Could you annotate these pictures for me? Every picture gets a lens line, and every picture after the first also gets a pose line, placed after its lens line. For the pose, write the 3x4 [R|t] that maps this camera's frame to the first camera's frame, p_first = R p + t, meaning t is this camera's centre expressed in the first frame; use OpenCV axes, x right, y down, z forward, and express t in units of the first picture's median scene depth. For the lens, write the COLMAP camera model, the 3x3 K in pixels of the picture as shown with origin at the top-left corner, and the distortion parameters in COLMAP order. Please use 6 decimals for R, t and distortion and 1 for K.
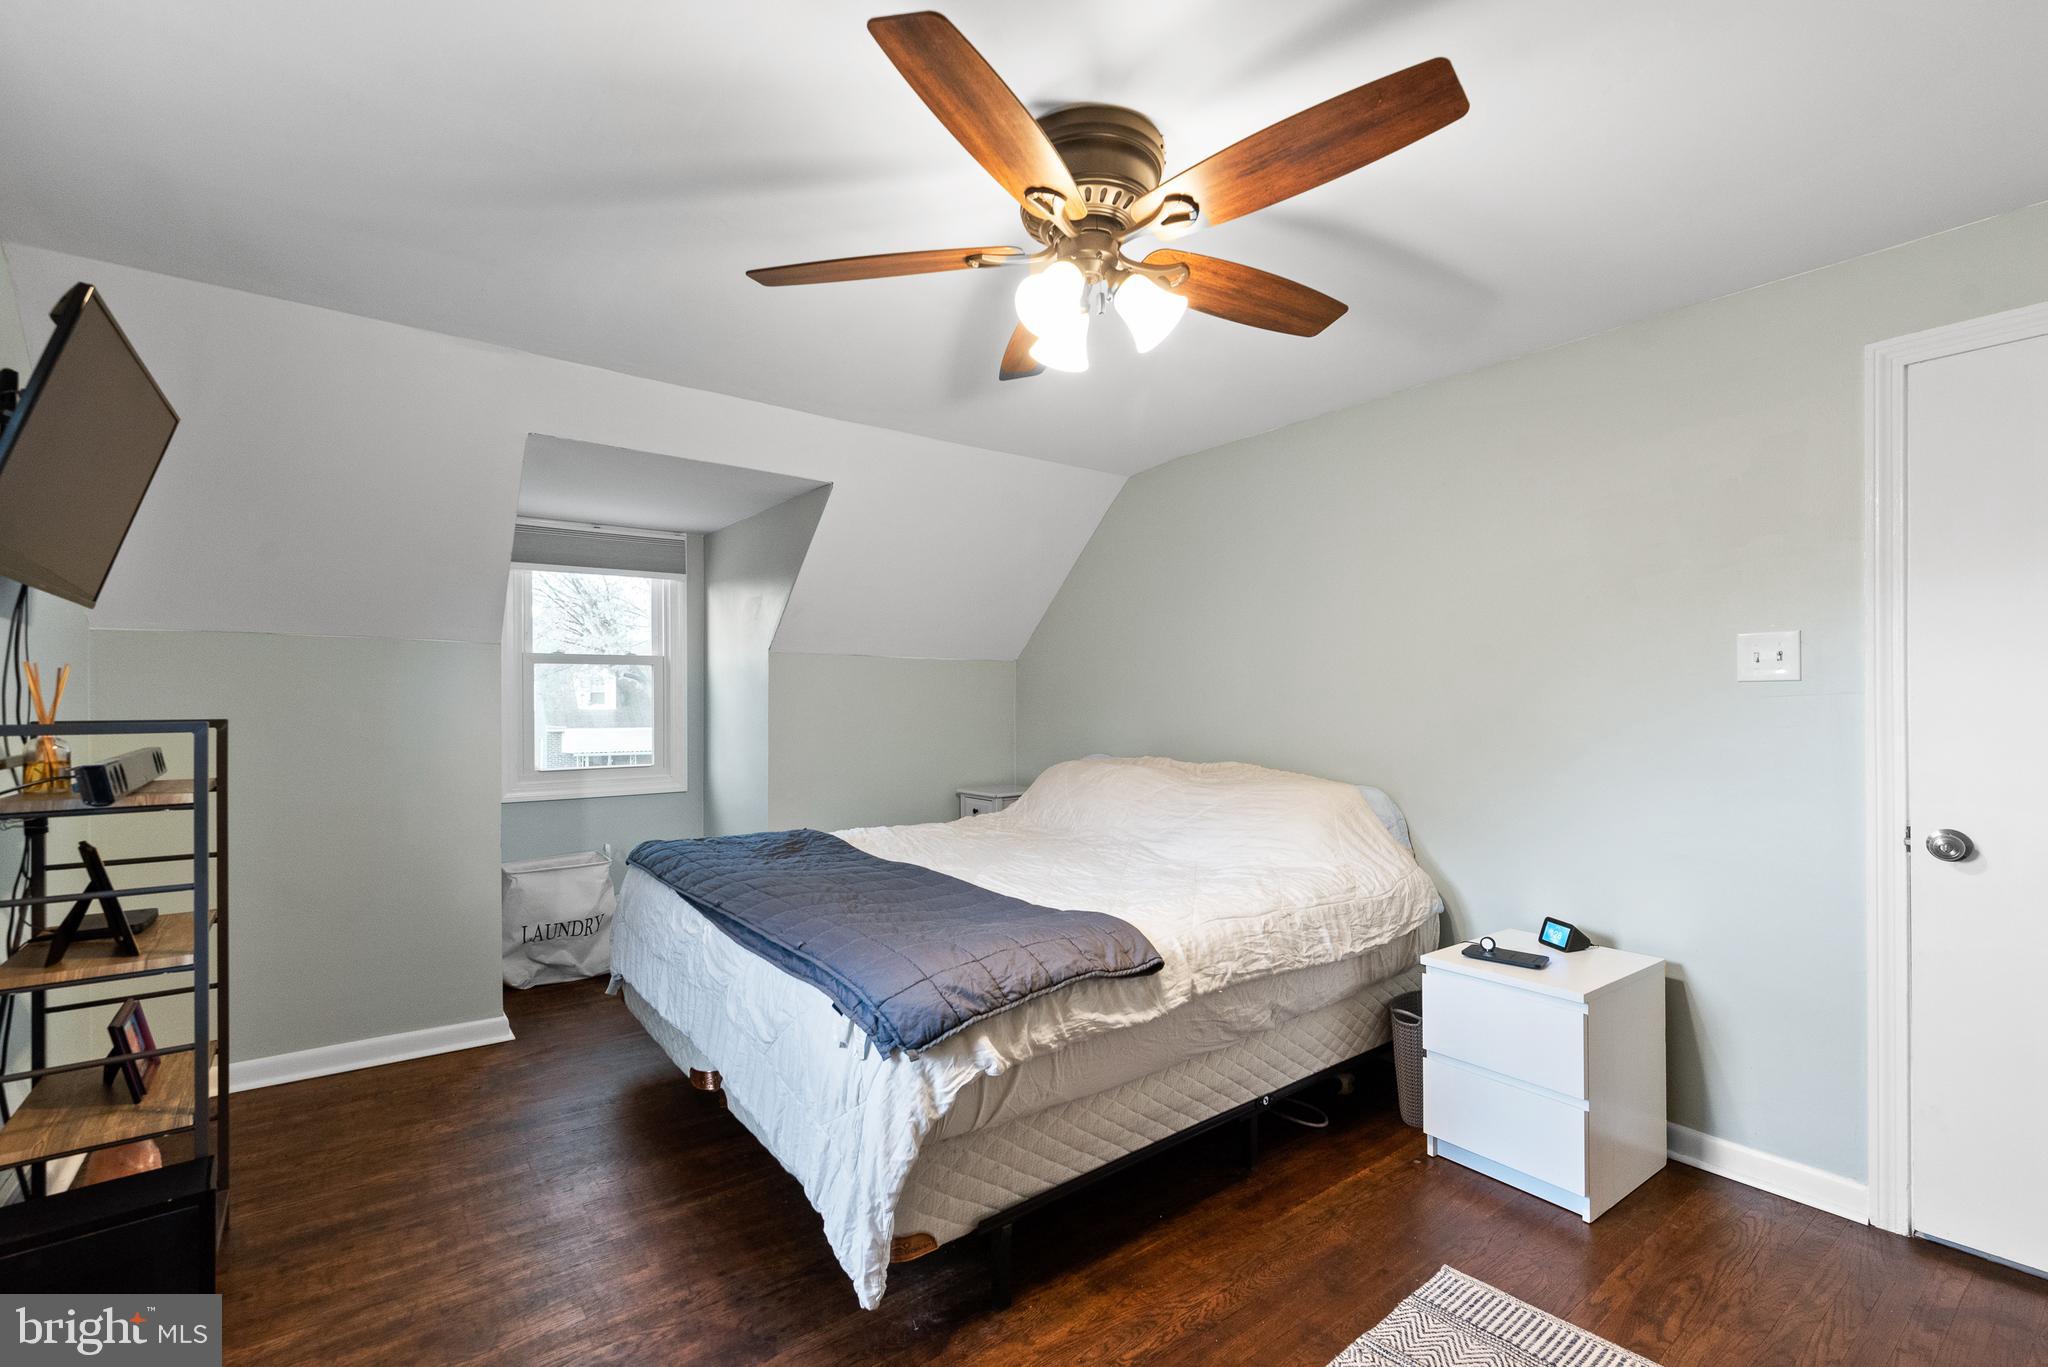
lens RADIAL K [[889.0, 0, 1020.6], [0, 889.0, 685.8], [0, 0, 1]] dist [0.001618, -0.000088]
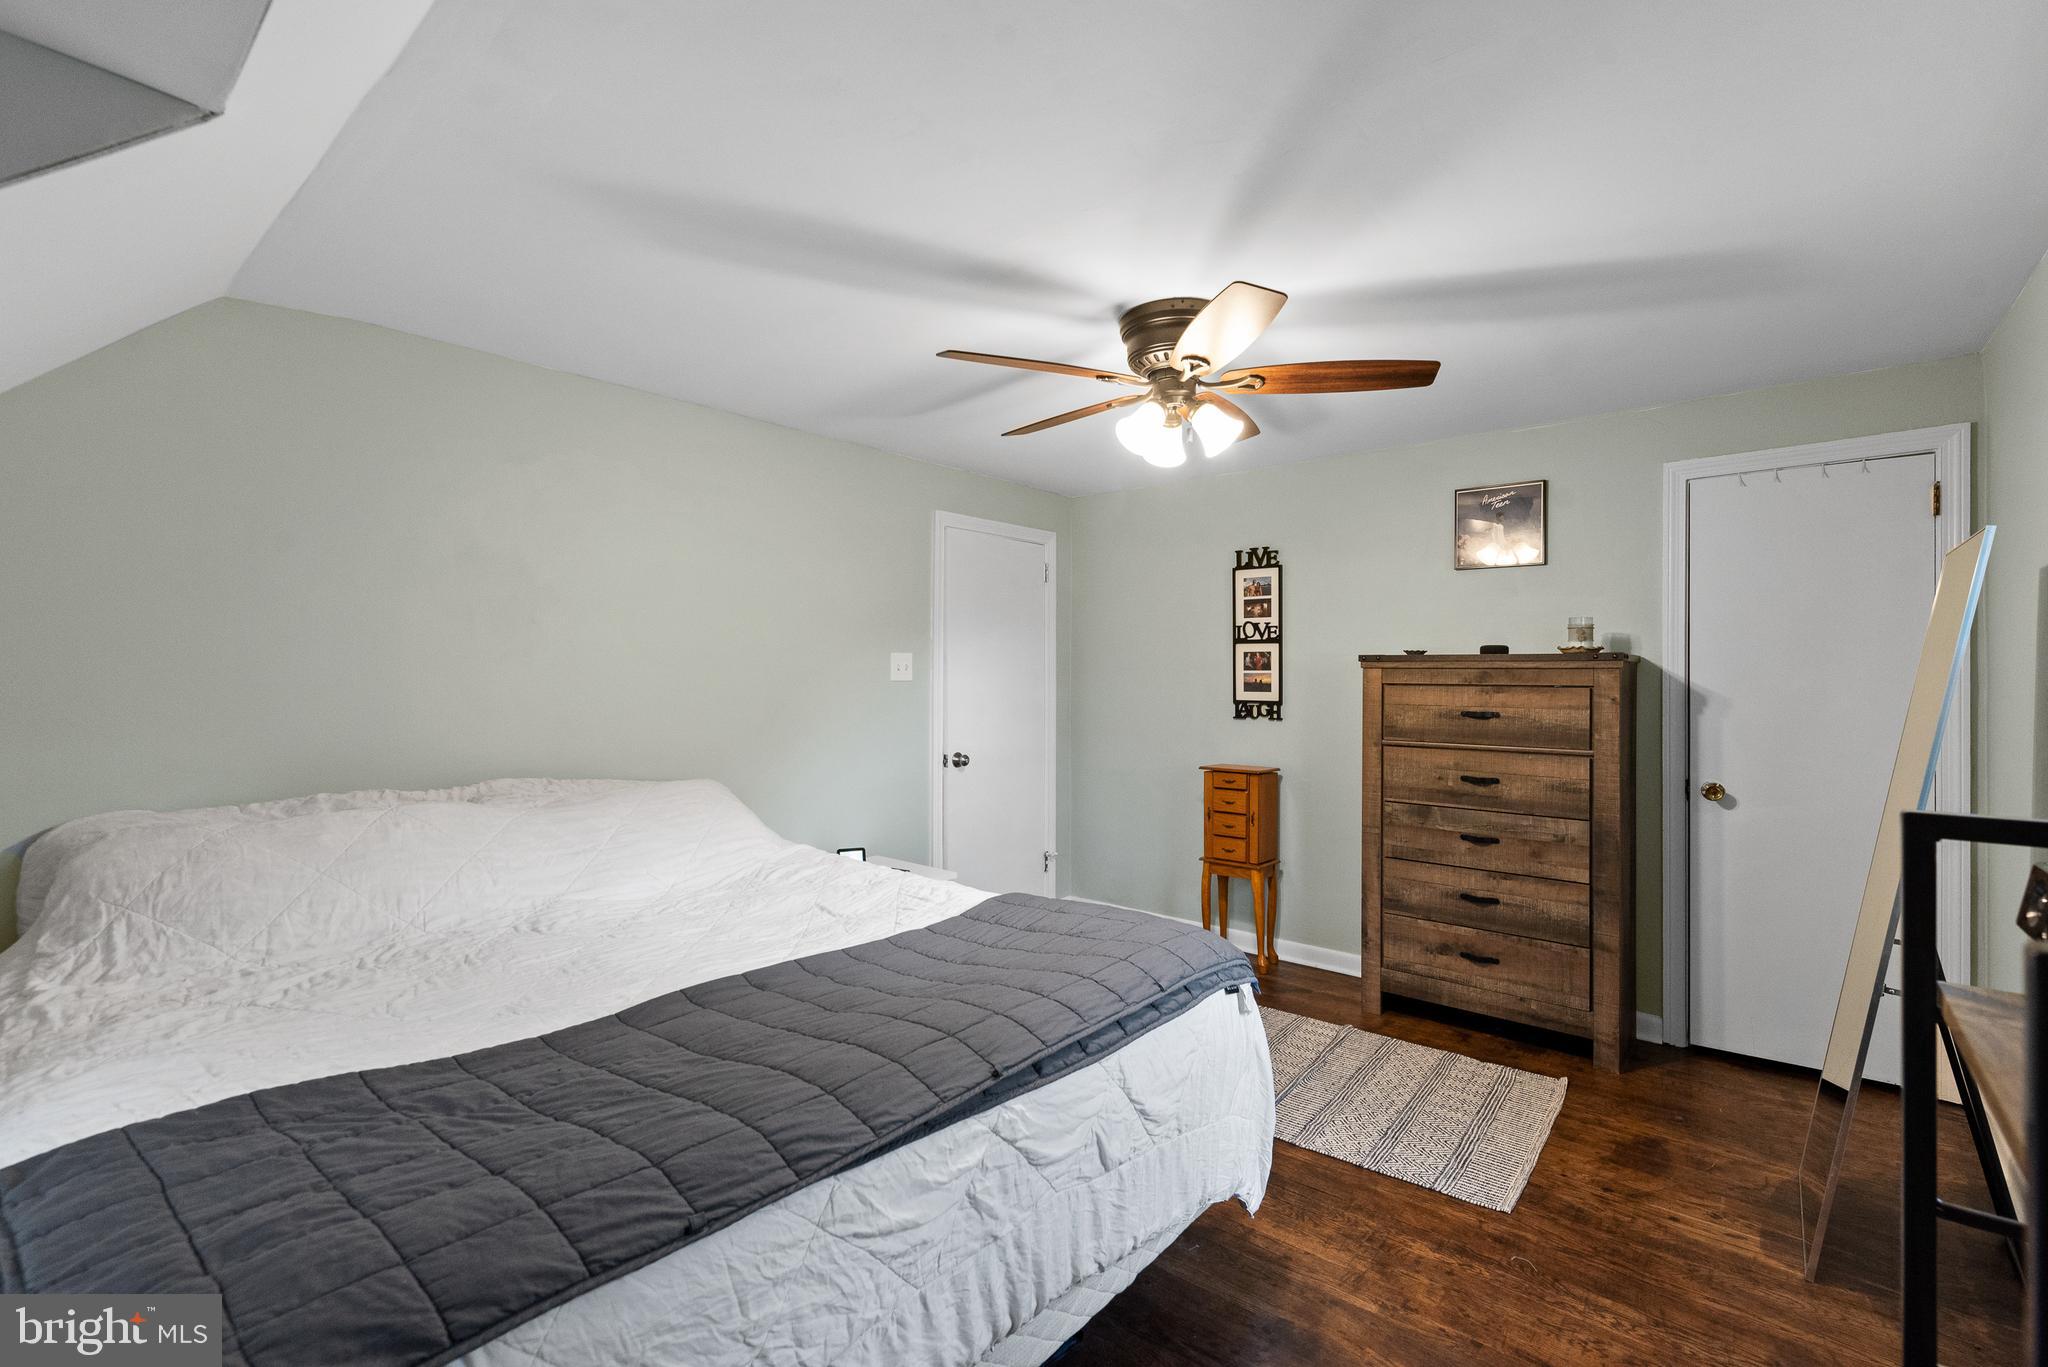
lens RADIAL K [[884.7, 0, 1022.1], [0, 884.7, 681.6], [0, 0, 1]] dist [0.001219, -0.000293]
pose [[-0.219737, 0.011208, 0.975495, -1.034670], [-0.008661, 0.999872, -0.013439, 0.018065], [-0.975521, -0.011402, -0.219612, 1.309073]]
